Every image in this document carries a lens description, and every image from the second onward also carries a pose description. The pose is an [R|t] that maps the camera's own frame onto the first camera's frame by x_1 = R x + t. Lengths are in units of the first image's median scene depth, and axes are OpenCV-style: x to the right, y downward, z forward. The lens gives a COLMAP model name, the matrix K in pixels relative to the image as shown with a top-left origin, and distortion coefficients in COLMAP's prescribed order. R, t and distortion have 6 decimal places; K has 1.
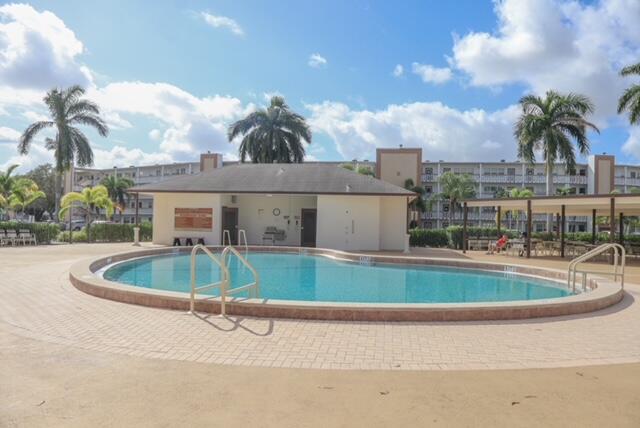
lens RADIAL K [[537.0, 0, 323.3], [0, 537.0, 214.3], [0, 0, 1]] dist [-0.006741, 0.000460]
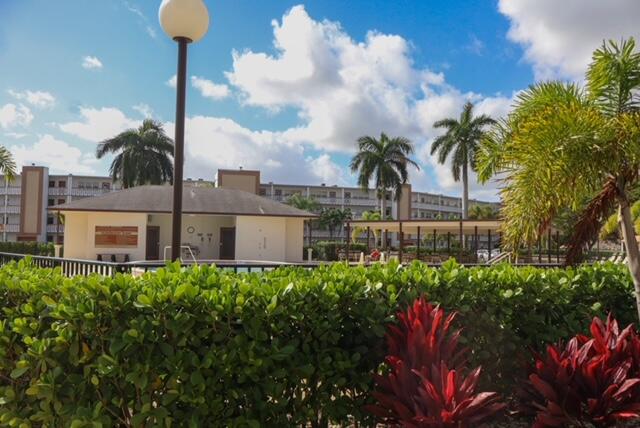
lens RADIAL K [[545.3, 0, 320.0], [0, 545.3, 214.0], [0, 0, 1]] dist [0.001470, 0.000050]
pose [[0.921513, 0.014839, 0.388063, -0.205059], [-0.003170, 0.999524, -0.030692, -0.002725], [-0.388334, 0.027053, 0.921121, -0.109280]]
